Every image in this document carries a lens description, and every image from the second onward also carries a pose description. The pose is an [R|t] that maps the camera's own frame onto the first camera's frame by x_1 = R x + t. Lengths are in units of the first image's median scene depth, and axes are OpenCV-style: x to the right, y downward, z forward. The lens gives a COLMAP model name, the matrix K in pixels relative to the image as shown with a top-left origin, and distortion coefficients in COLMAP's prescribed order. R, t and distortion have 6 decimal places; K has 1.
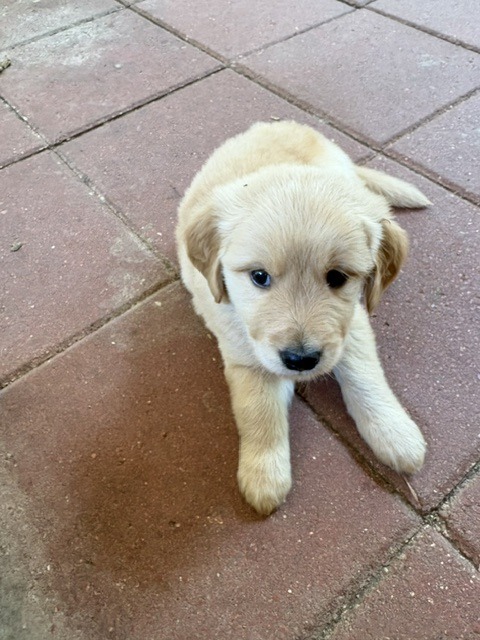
lens RADIAL K [[486.4, 0, 240.0], [0, 486.4, 320.0], [0, 0, 1]] dist [0.000192, 0.000607]
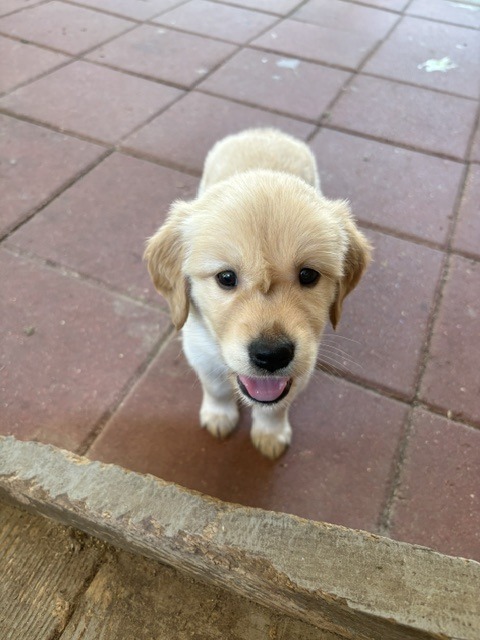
lens RADIAL K [[486.4, 0, 240.0], [0, 486.4, 320.0], [0, 0, 1]] dist [0.000192, 0.000607]
pose [[0.890122, -0.259756, 0.374445, -0.451916], [0.287403, 0.957623, -0.018896, -0.009913], [-0.353669, 0.124436, 0.927057, -0.251512]]
